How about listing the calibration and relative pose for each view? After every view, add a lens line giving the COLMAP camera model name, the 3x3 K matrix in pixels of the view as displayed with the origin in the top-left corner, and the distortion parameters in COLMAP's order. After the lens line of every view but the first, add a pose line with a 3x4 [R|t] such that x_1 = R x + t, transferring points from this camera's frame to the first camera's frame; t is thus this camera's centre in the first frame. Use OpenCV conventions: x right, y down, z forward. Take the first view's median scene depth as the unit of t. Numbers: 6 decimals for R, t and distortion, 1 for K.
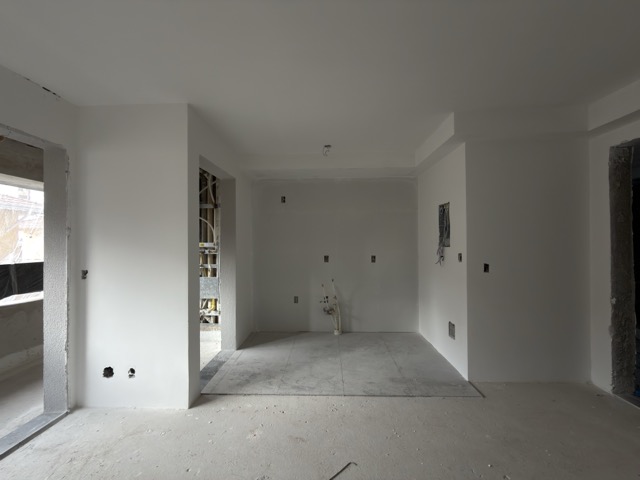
lens RADIAL K [[257.4, 0, 320.0], [0, 257.4, 239.7], [0, 0, 1]] dist [0.000124, 0.000163]
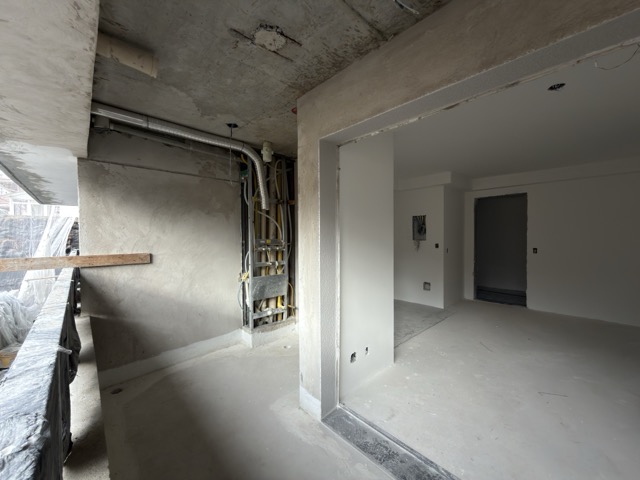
lens RADIAL K [[257.4, 0, 319.4], [0, 257.4, 240.2], [0, 0, 1]] dist [0.000124, 0.000163]
pose [[0.711689, -0.010638, 0.702414, -1.292405], [-0.003295, 0.999824, 0.018481, -0.003782], [-0.702487, -0.015468, 0.711528, 0.248766]]
